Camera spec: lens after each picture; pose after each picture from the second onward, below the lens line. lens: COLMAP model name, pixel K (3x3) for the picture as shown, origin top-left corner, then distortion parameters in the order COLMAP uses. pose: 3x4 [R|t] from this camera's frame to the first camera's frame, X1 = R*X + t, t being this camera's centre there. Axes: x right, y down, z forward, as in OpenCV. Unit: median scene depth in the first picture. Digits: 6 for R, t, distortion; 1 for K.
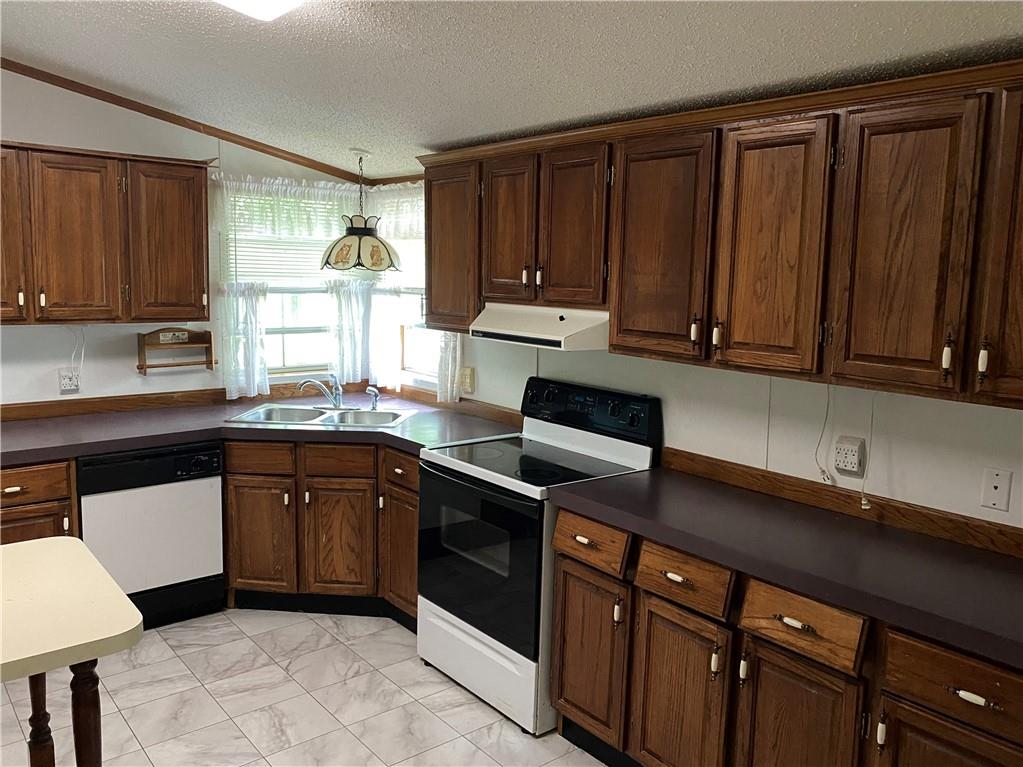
lens RADIAL K [[802.7, 0, 506.7], [0, 802.7, 379.0], [0, 0, 1]] dist [0.000372, -0.006843]
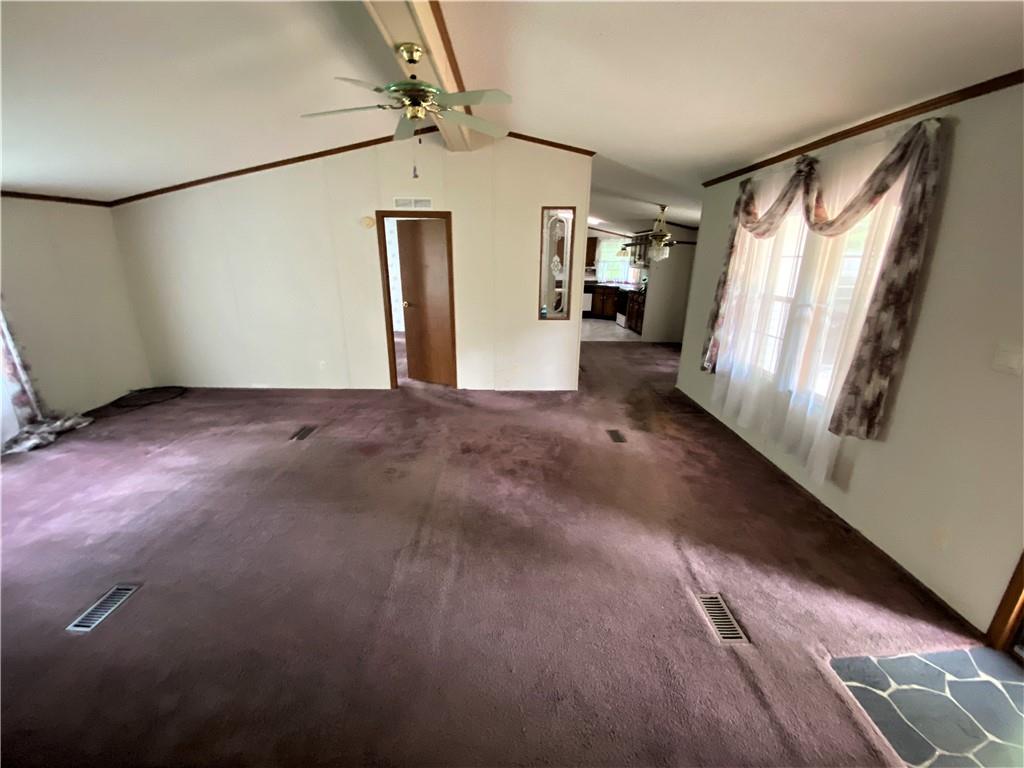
lens RADIAL K [[405.8, 0, 512.0], [0, 405.8, 384.0], [0, 0, 1]] dist [0.000094, 0.000001]
pose [[0.765726, 0.178770, -0.617822, 1.121628], [-0.076784, 0.979134, 0.188150, 0.251915], [0.638567, -0.096633, 0.763476, -1.668003]]
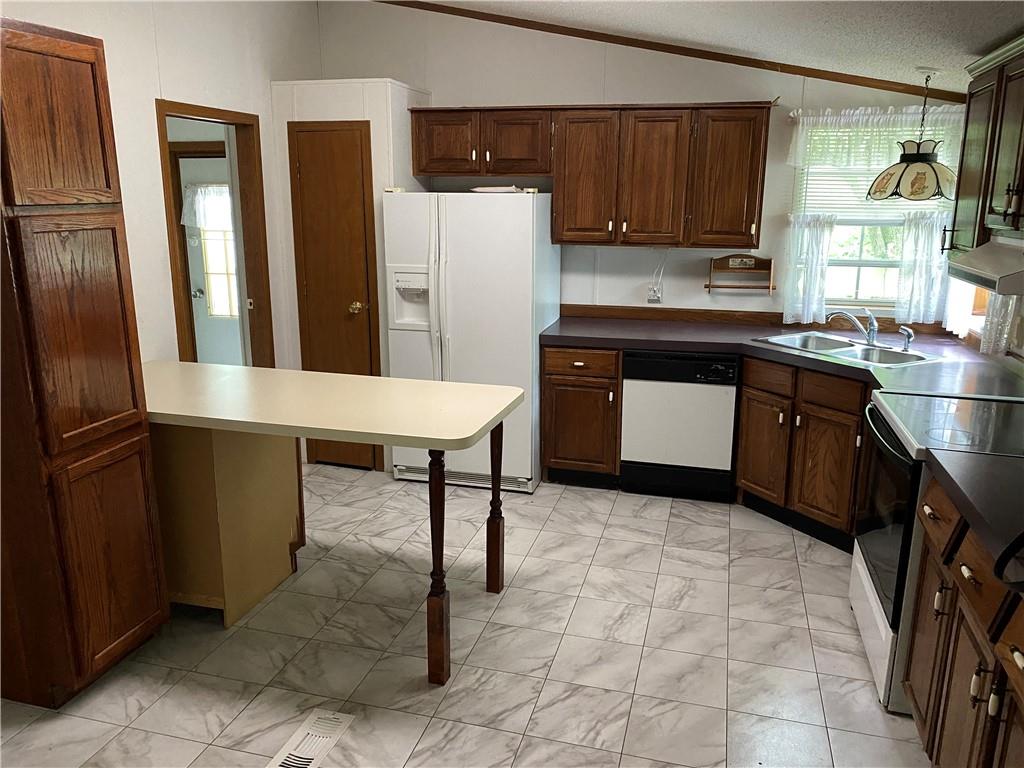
lens RADIAL K [[764.1, 0, 505.4], [0, 764.1, 384.3], [0, 0, 1]] dist [-0.004778, -0.006431]
pose [[0.572556, 0.173668, -0.801261, 0.322471], [-0.102722, 0.984802, 0.140048, 0.000179], [0.813405, 0.002122, 0.581694, 0.105226]]
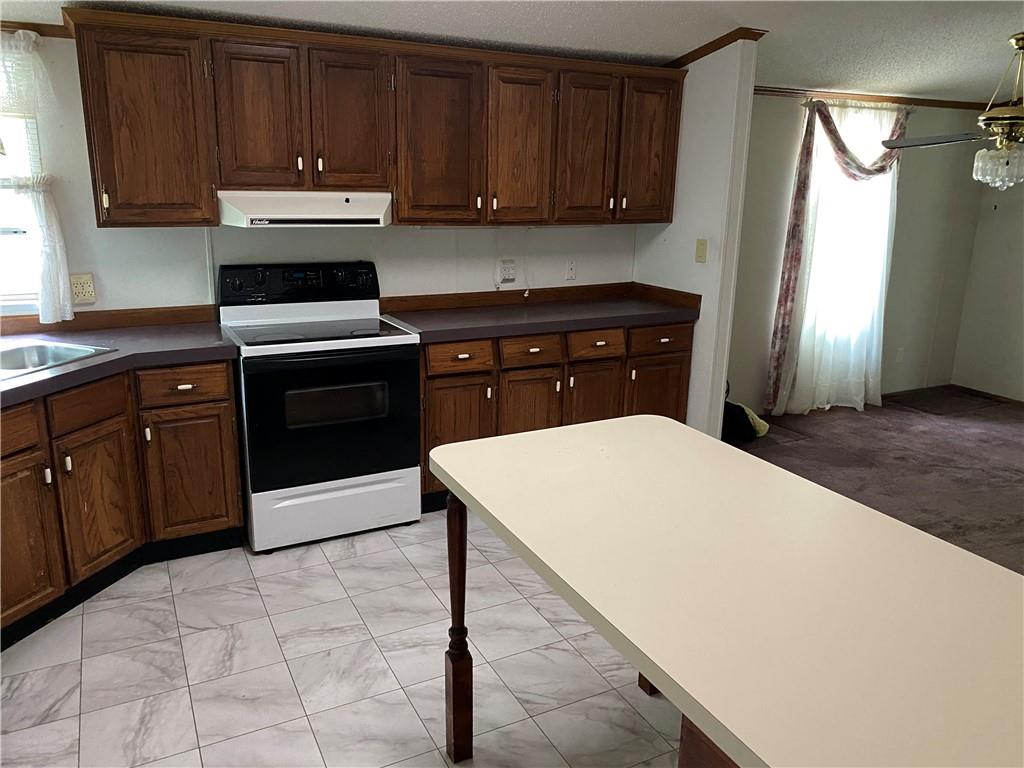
lens RADIAL K [[764.1, 0, 505.4], [0, 764.1, 384.3], [0, 0, 1]] dist [-0.004778, -0.006431]
pose [[0.217613, -0.270785, 0.937721, -0.813433], [0.118610, 0.960961, 0.249971, -0.056012], [-0.968801, 0.056826, 0.241235, 0.417617]]
